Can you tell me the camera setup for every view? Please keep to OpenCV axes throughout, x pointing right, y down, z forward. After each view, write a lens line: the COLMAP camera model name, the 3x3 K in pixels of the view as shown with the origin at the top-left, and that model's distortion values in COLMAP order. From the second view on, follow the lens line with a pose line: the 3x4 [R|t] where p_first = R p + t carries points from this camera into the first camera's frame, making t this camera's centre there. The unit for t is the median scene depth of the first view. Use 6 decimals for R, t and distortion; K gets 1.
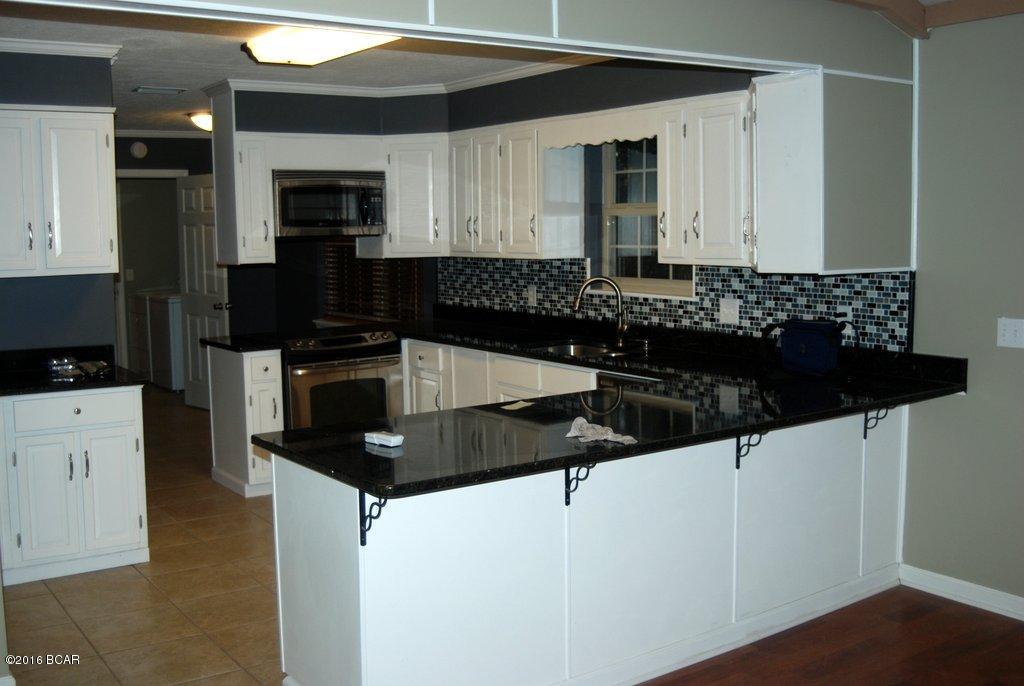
lens RADIAL K [[1075.2, 0, 513.1], [0, 1075.2, 344.0], [0, 0, 1]] dist [-0.099742, 0.000000]
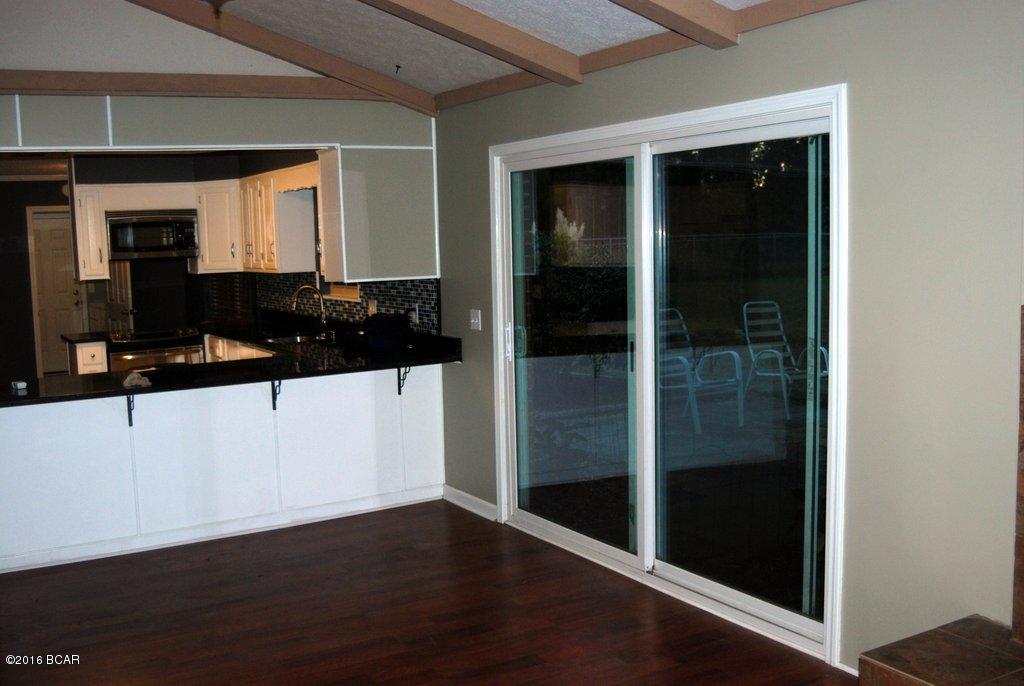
lens RADIAL K [[1075.2, 0, 512.0], [0, 1075.2, 343.8], [0, 0, 1]] dist [-0.099742, 0.000000]
pose [[0.995313, -0.007870, -0.096382, 0.416491], [0.007220, 0.999949, -0.007091, 0.020826], [0.096433, 0.006361, 0.995319, -0.299031]]
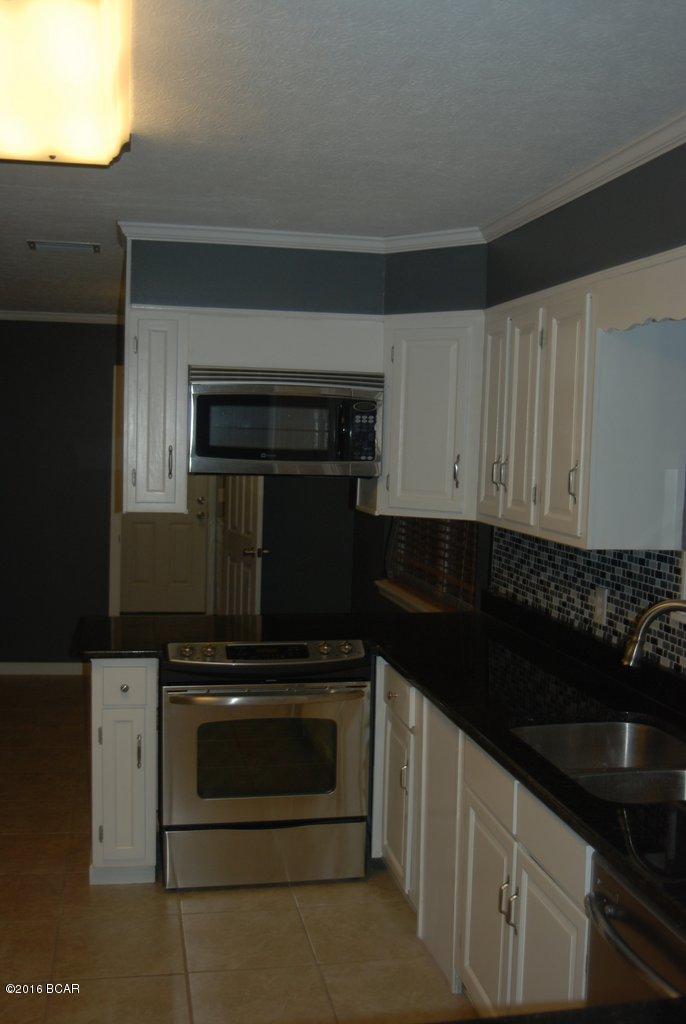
lens RADIAL K [[1075.2, 0, 342.5], [0, 1075.2, 508.9], [0, 0, 1]] dist [-0.099742, 0.000000]
pose [[0.913837, 0.068219, -0.400309, 0.112997], [-0.086446, 0.995873, -0.027630, -0.068040], [0.396773, 0.059855, 0.915963, 0.451255]]
